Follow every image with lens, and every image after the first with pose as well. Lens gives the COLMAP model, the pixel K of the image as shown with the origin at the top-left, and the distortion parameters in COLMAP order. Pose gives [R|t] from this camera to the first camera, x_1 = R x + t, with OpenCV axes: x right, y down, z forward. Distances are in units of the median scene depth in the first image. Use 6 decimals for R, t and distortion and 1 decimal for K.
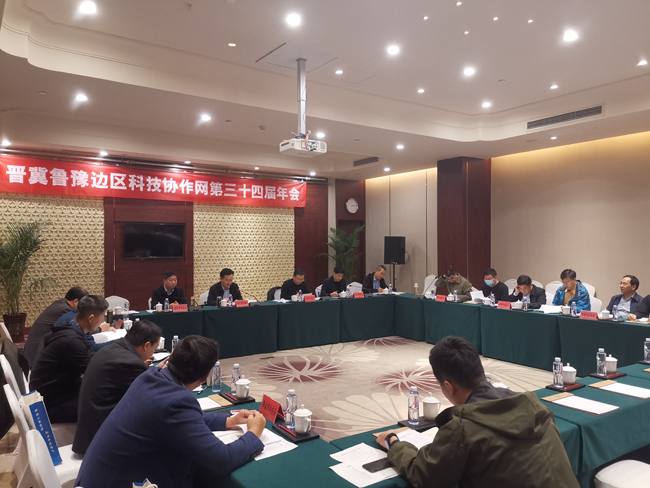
lens RADIAL K [[500.9, 0, 322.8], [0, 500.9, 250.9], [0, 0, 1]] dist [0.081116, -0.078353]
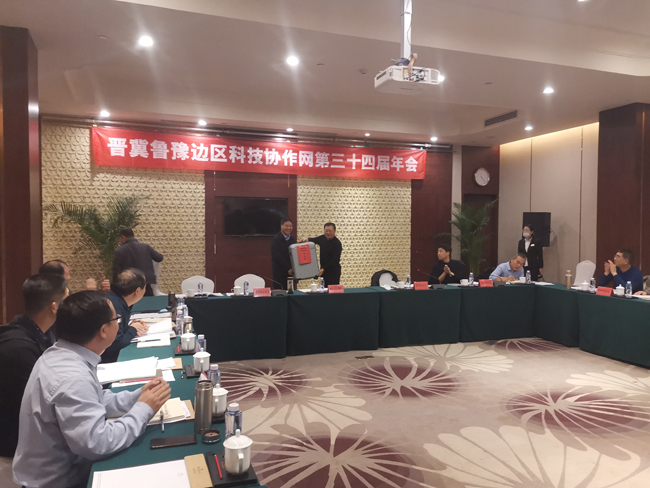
lens RADIAL K [[500.9, 0, 322.8], [0, 500.9, 250.9], [0, 0, 1]] dist [0.081116, -0.078353]
pose [[0.968241, 0.015249, -0.249555, 0.017418], [-0.007298, 0.999437, 0.032756, 0.011165], [0.249914, -0.029895, 0.967807, 0.147005]]
